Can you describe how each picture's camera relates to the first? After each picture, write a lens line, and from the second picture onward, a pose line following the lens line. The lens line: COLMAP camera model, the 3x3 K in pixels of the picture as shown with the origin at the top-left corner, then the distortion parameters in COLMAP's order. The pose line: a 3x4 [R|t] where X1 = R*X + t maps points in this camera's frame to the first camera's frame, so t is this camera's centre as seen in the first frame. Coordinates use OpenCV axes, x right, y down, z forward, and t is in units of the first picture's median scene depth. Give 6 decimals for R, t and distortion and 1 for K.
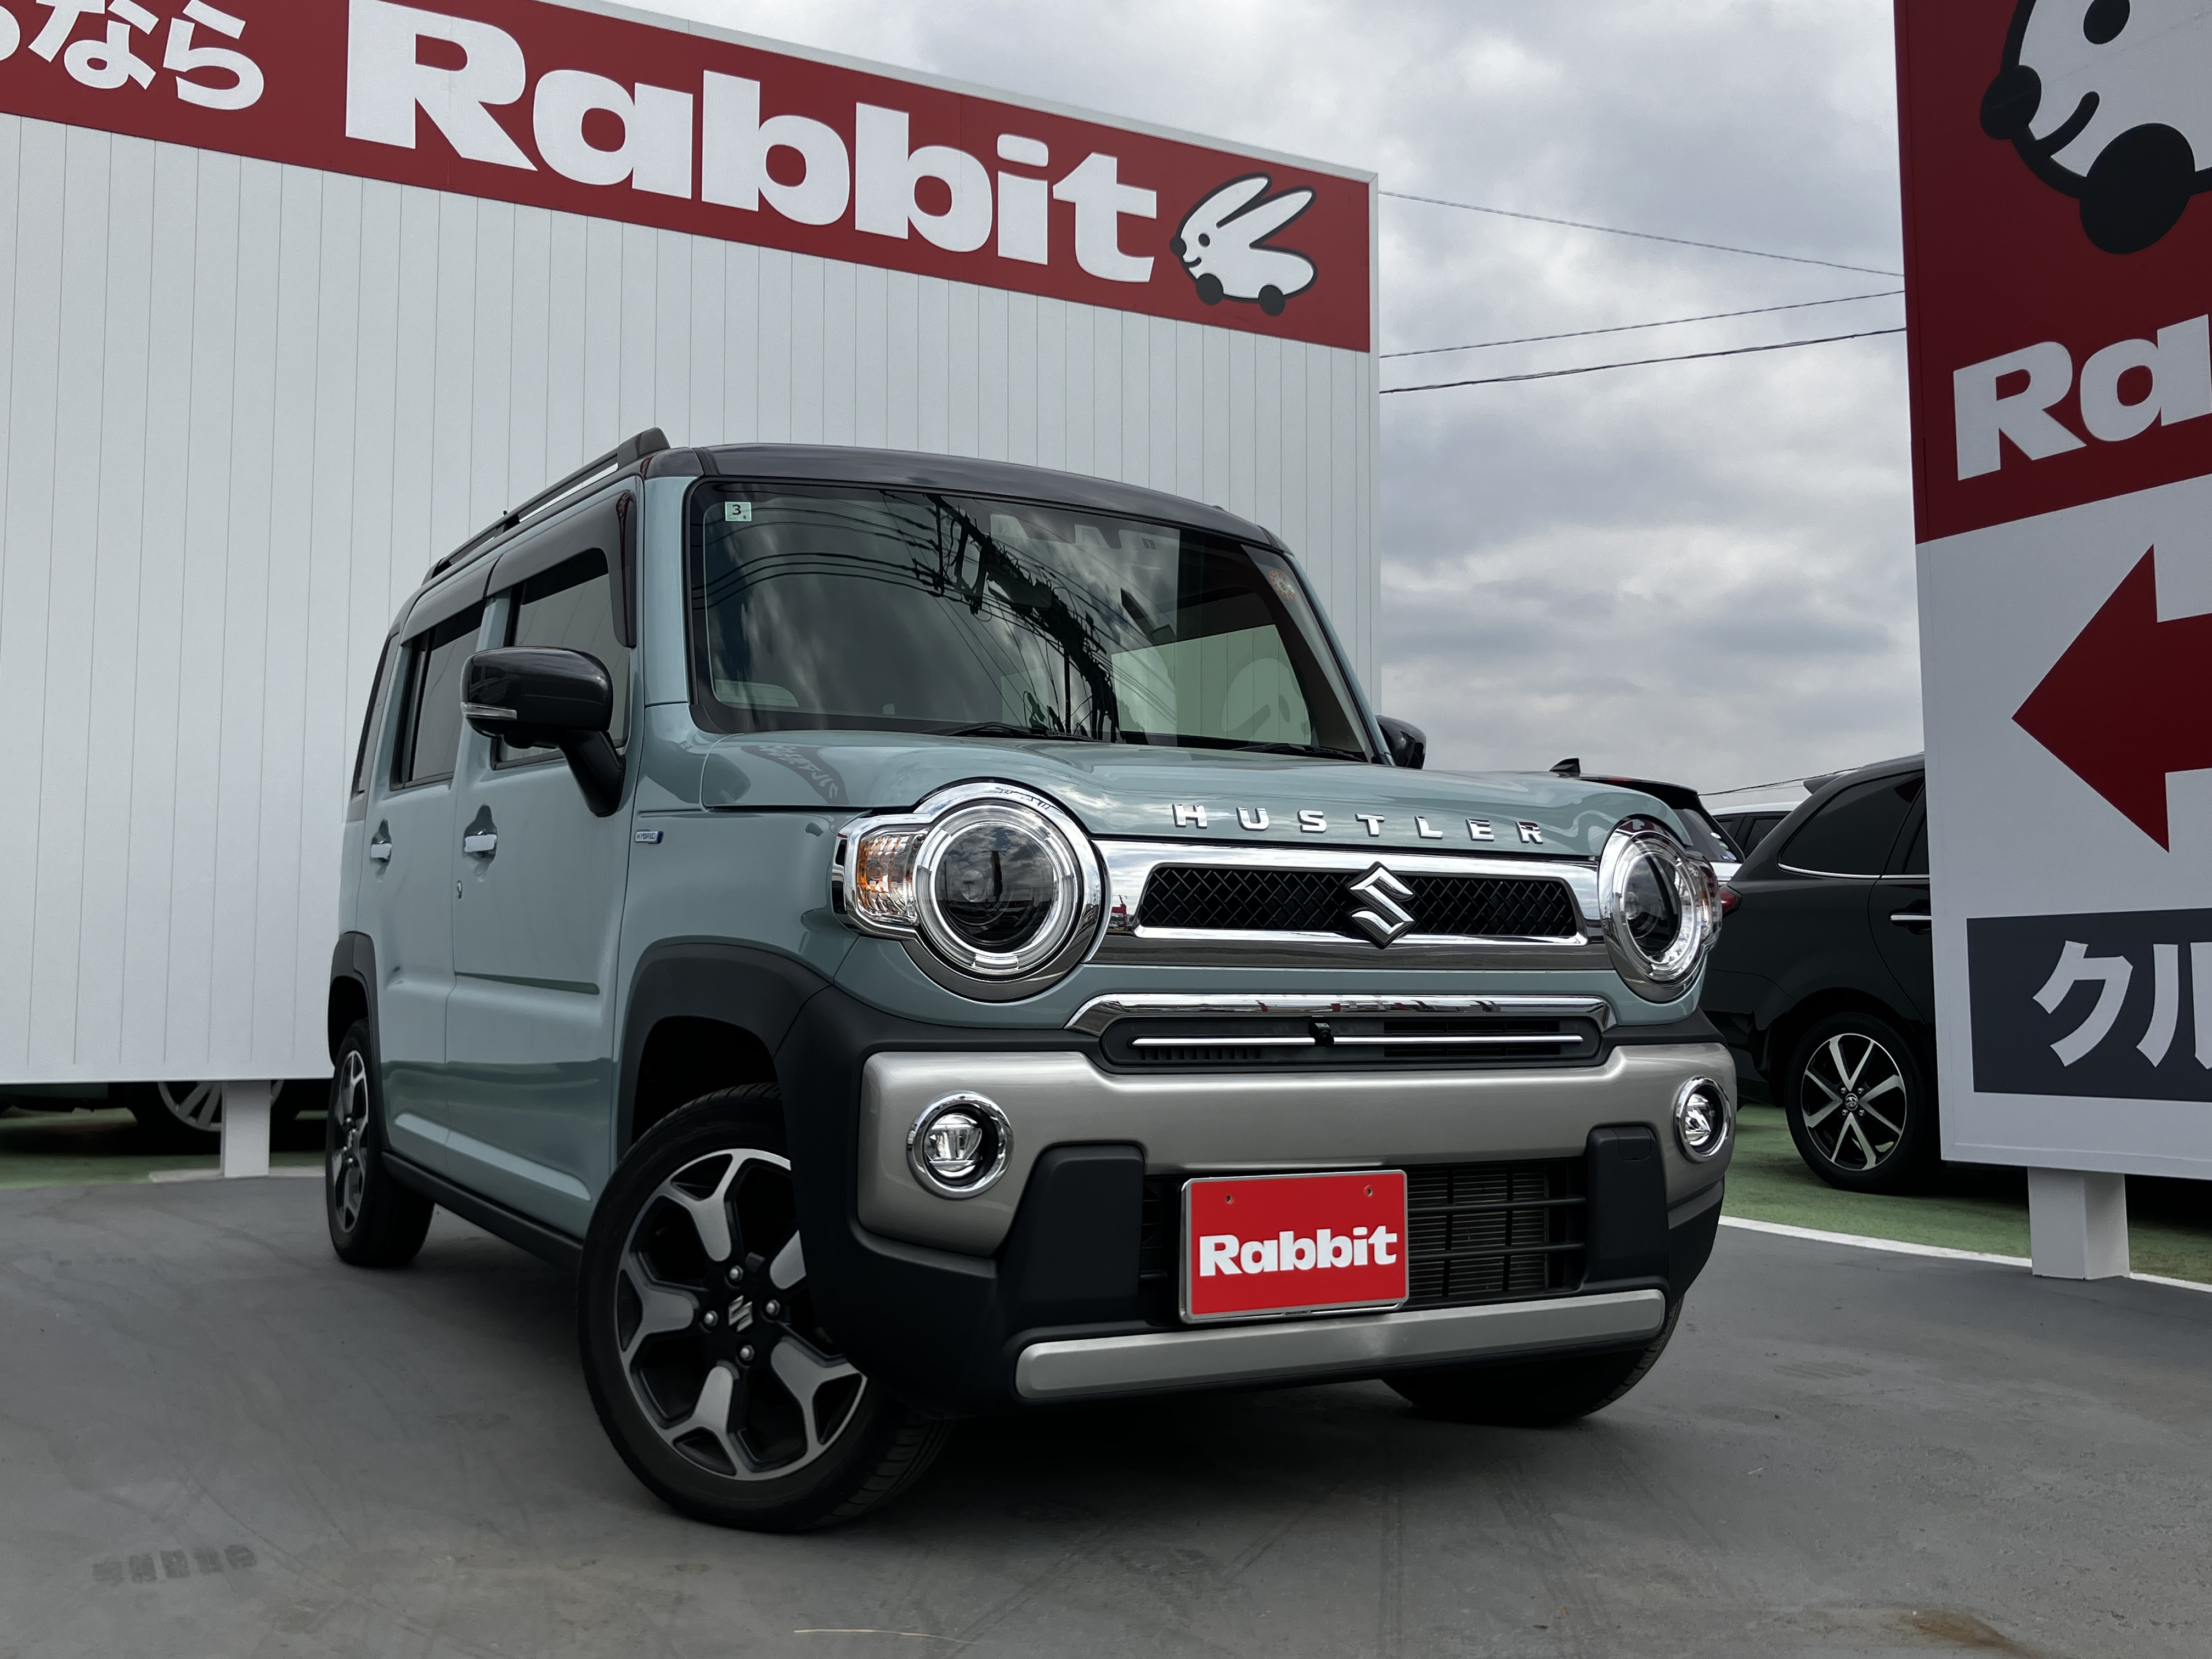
lens RADIAL K [[2134.4, 0, 1106.0], [0, 2134.4, 829.5], [0, 0, 1]] dist [0.004637, -0.007651]
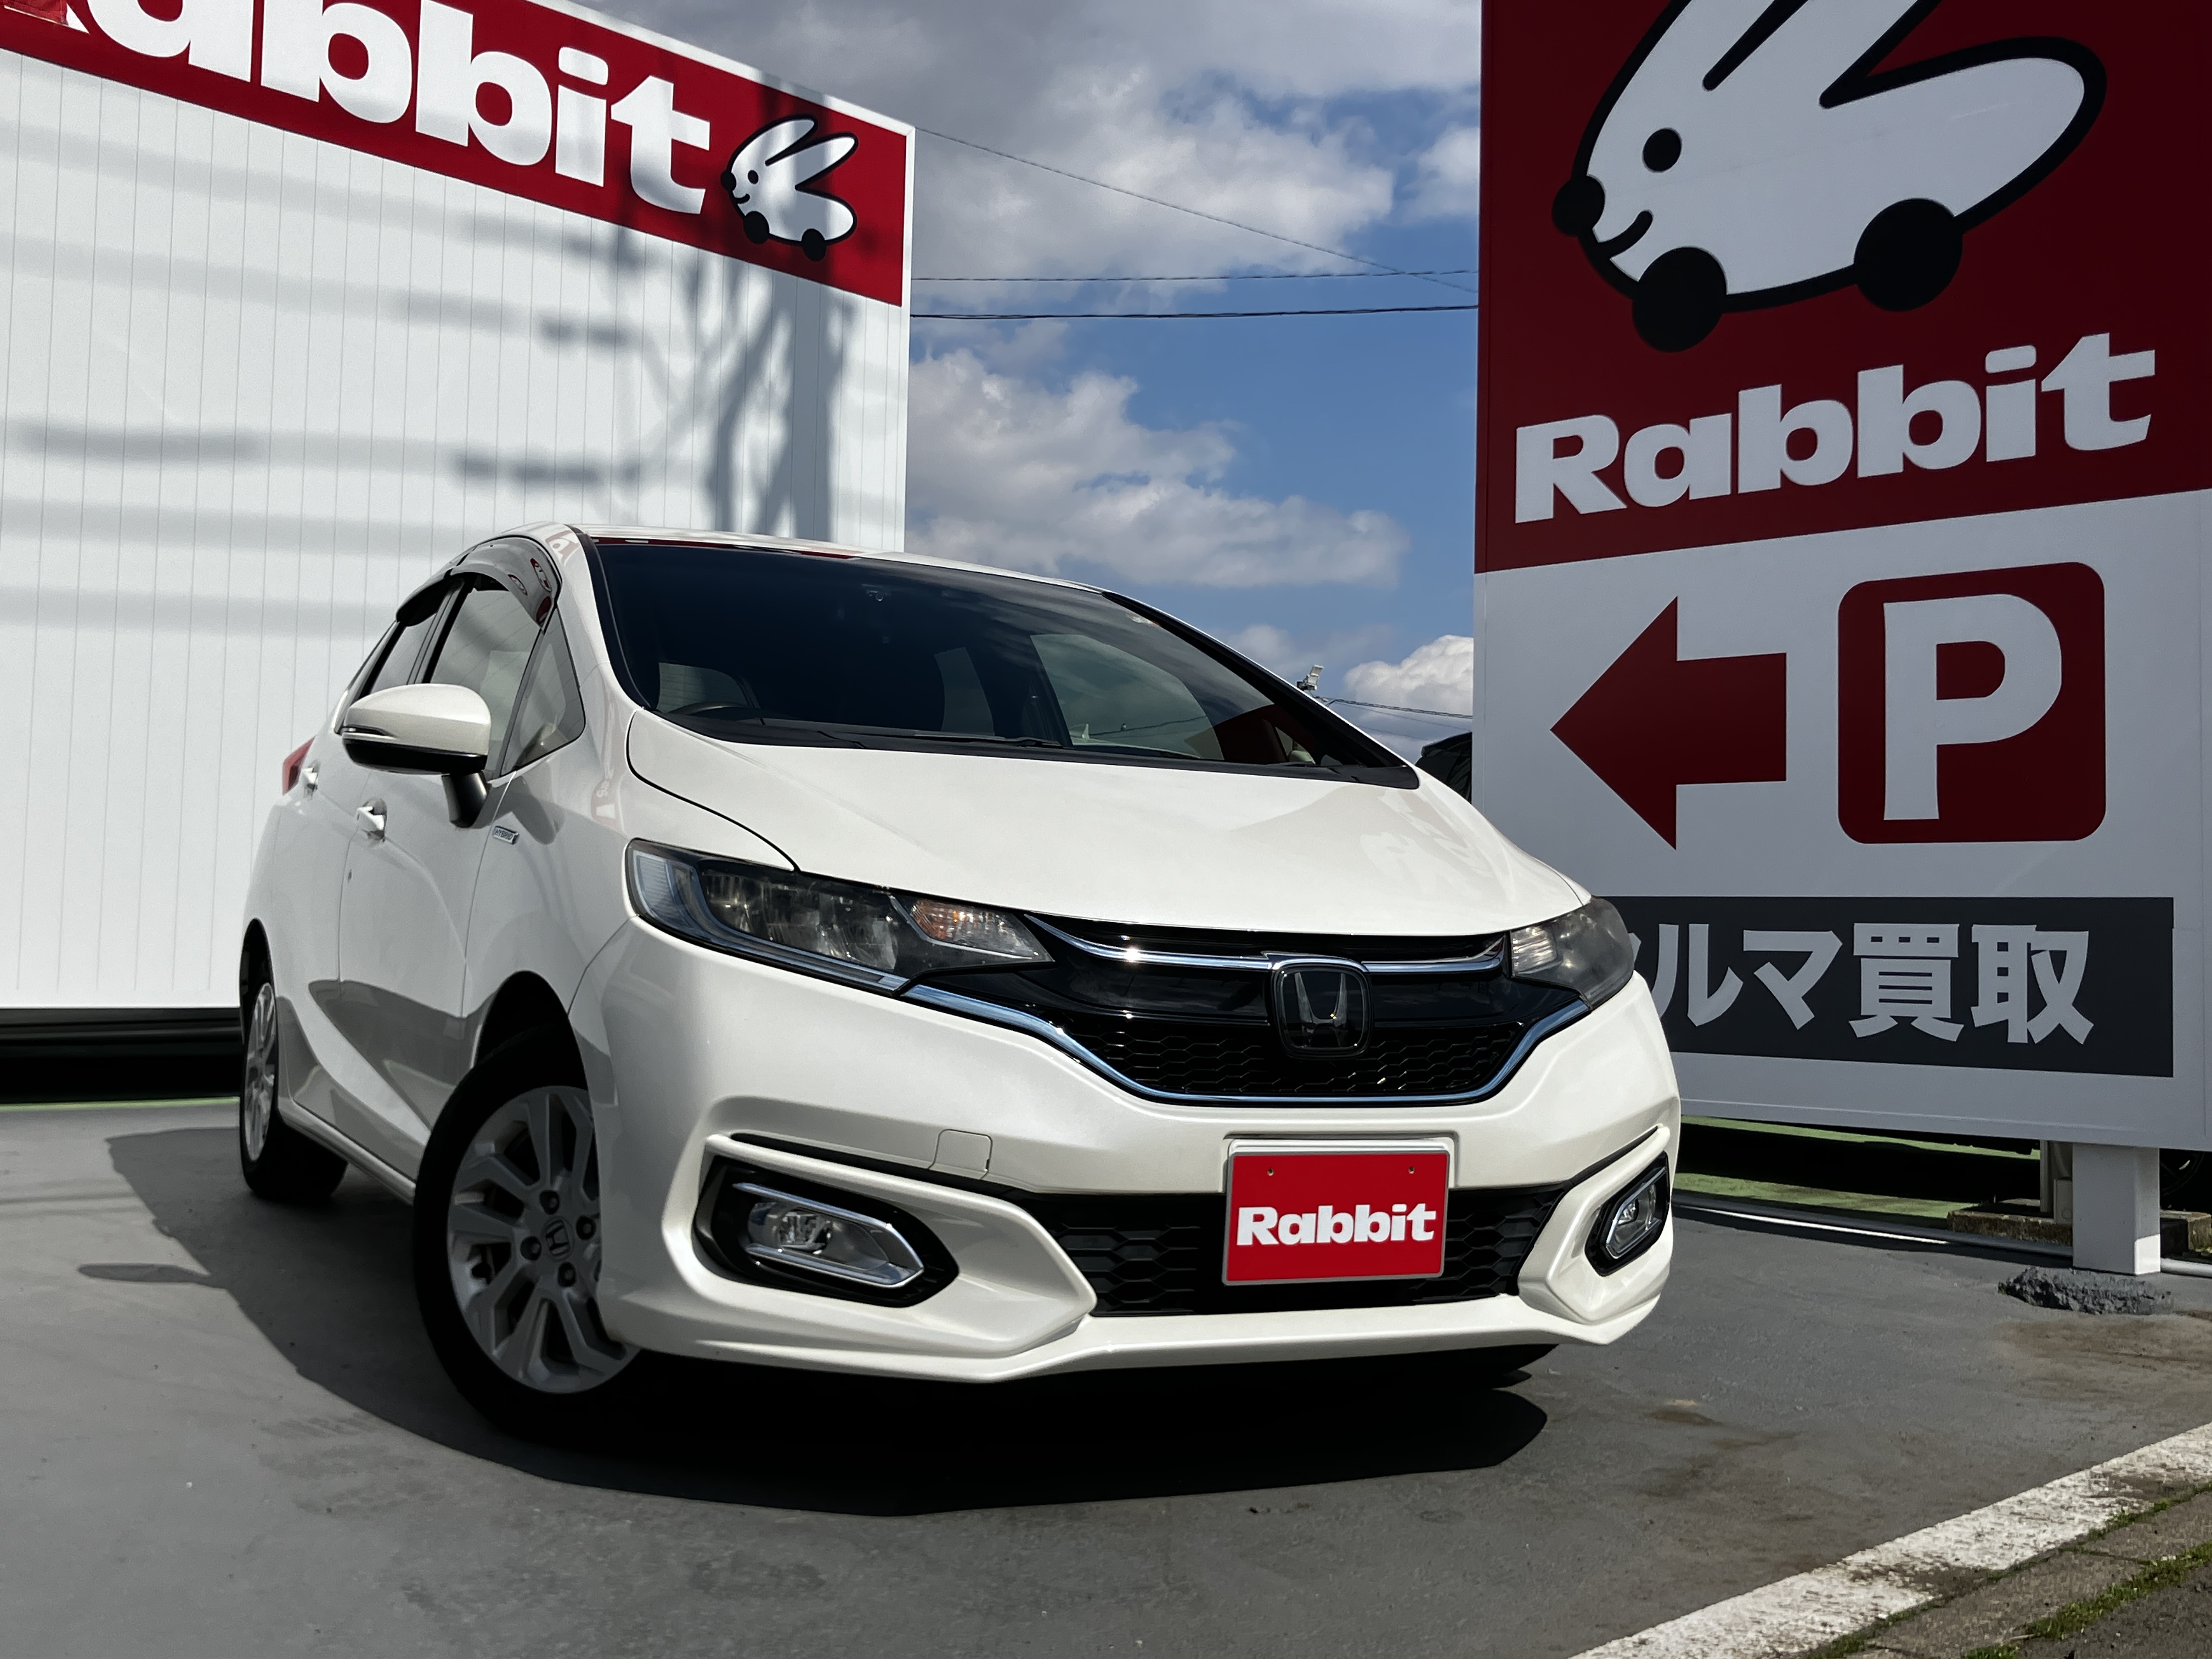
lens RADIAL K [[2351.2, 0, 1085.6], [0, 2351.2, 829.3], [0, 0, 1]] dist [0.087885, -0.330075]
pose [[0.949911, 0.039489, 0.310015, -0.162426], [-0.050054, 0.998403, 0.026195, -0.012957], [-0.308486, -0.040401, 0.950371, -0.121048]]
